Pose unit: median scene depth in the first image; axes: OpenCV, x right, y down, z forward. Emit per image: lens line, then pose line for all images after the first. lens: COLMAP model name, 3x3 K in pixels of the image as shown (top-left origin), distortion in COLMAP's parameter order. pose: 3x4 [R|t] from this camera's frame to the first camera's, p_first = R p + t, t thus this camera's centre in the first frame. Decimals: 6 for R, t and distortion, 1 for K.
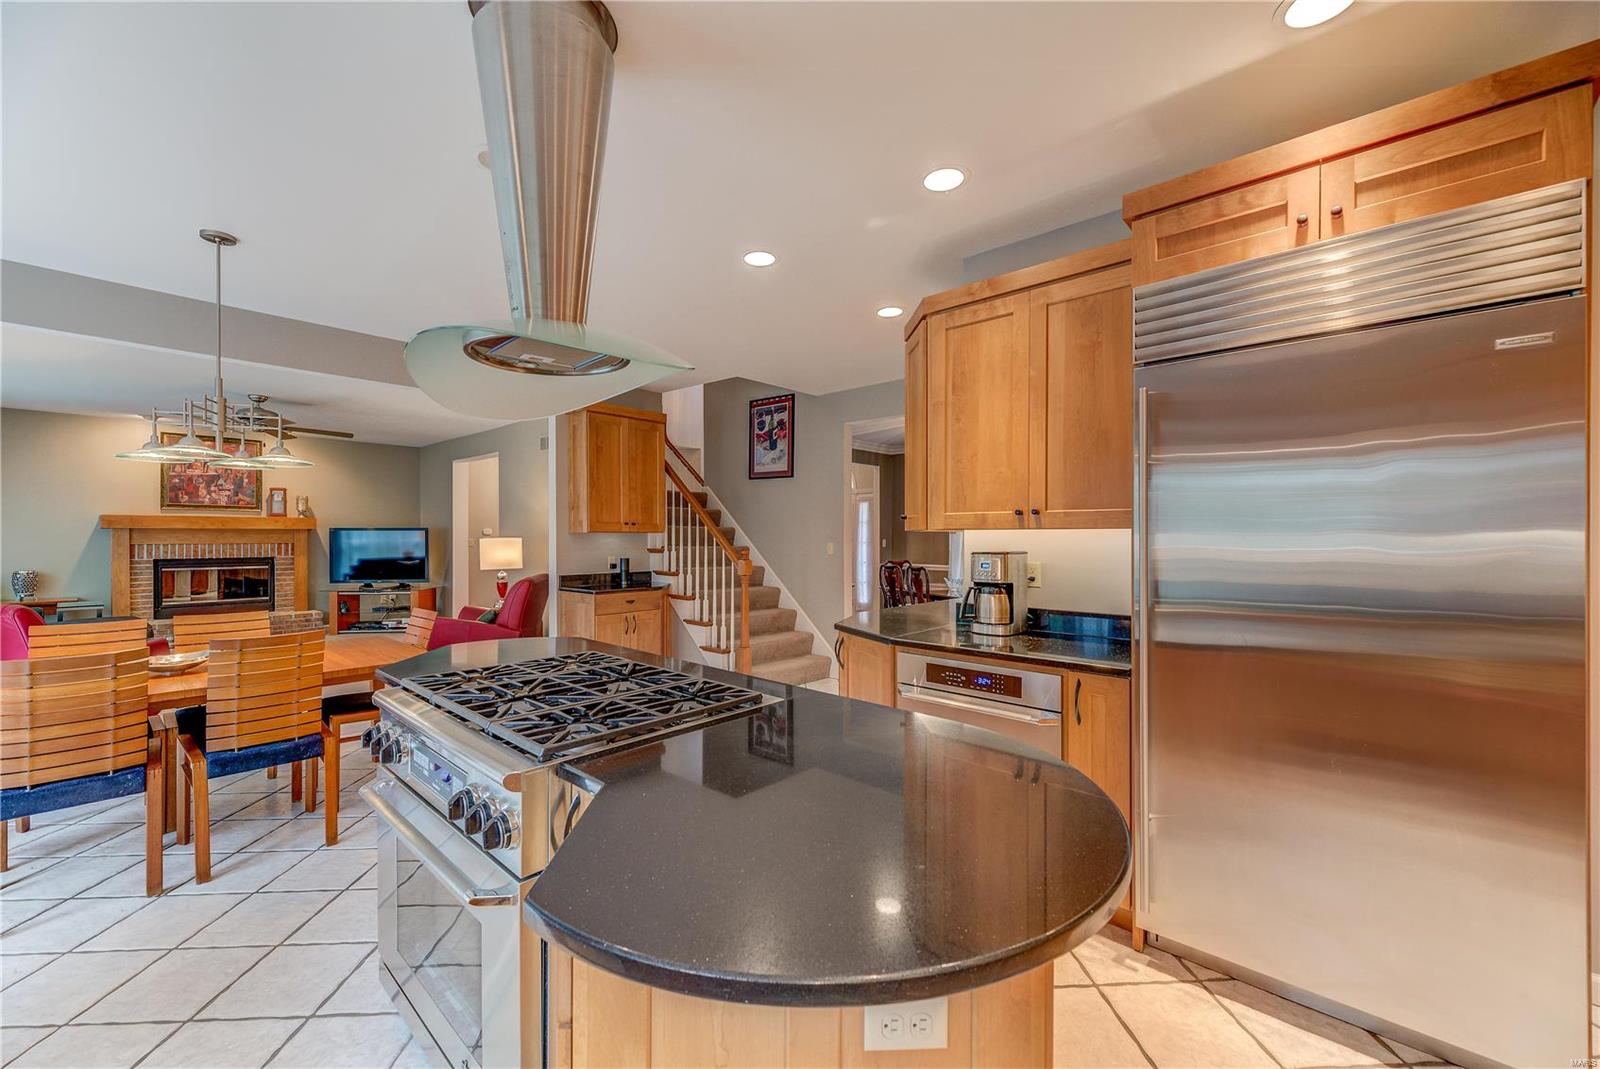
lens RADIAL K [[641.5, 0, 801.2], [0, 641.5, 538.3], [0, 0, 1]] dist [0.003182, -0.000929]
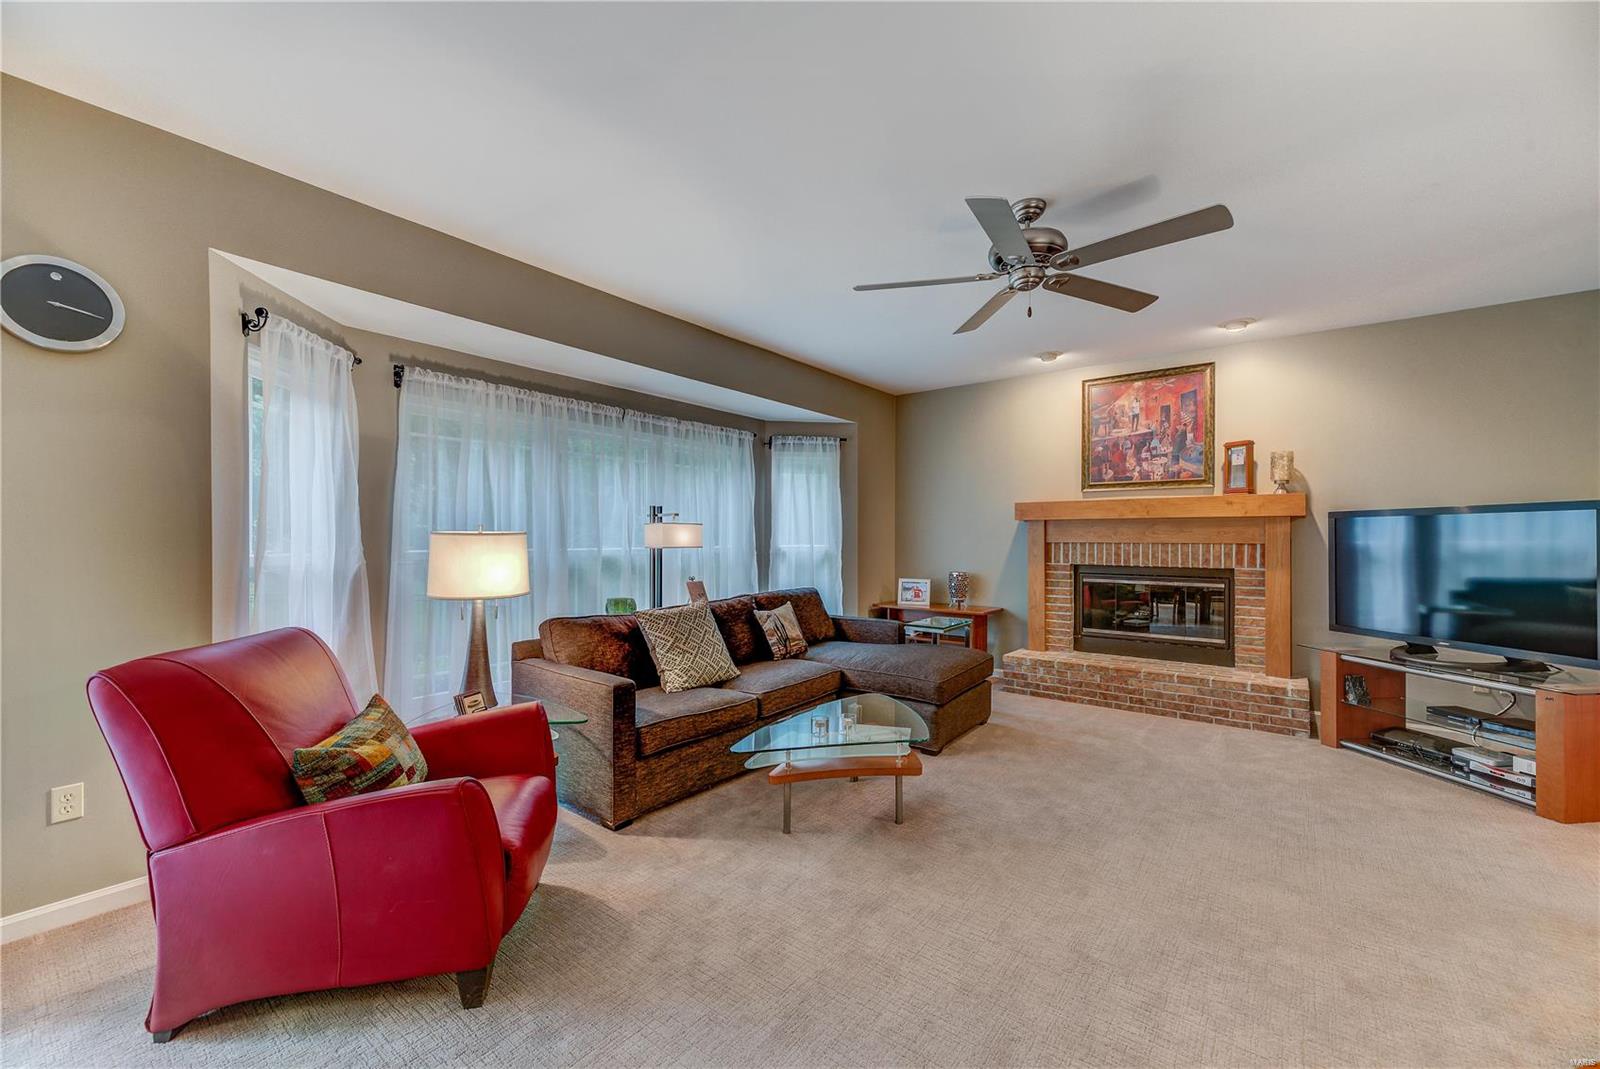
lens RADIAL K [[641.5, 0, 797.2], [0, 641.5, 536.0], [0, 0, 1]] dist [0.003182, -0.000929]
pose [[0.083259, -0.002071, -0.996526, -0.315706], [-0.008258, 0.999962, -0.002768, 0.005933], [0.996494, 0.008460, 0.083239, 0.605558]]
